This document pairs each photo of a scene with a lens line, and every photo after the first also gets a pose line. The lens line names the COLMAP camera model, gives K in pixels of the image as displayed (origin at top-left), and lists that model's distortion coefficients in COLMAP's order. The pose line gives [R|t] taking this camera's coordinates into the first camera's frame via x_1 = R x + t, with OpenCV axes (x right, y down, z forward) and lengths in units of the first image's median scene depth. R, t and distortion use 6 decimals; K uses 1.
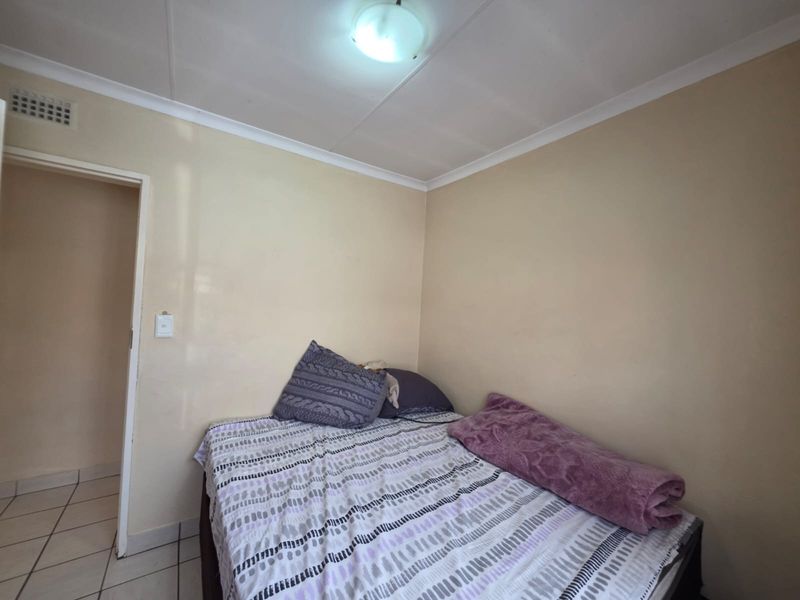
lens RADIAL K [[317.0, 0, 400.0], [0, 317.0, 300.0], [0, 0, 1]] dist [0.000598, 0.000185]
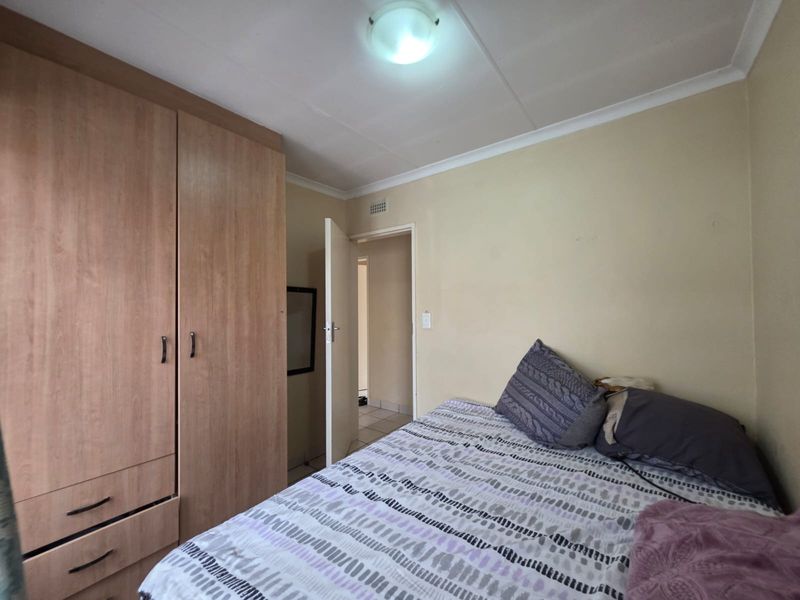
lens RADIAL K [[317.0, 0, 400.0], [0, 317.0, 300.0], [0, 0, 1]] dist [0.000598, 0.000185]
pose [[0.308932, -0.067032, -0.948719, 0.597348], [0.036997, 0.997605, -0.058439, 0.066345], [0.950364, -0.017046, 0.310672, 0.424738]]
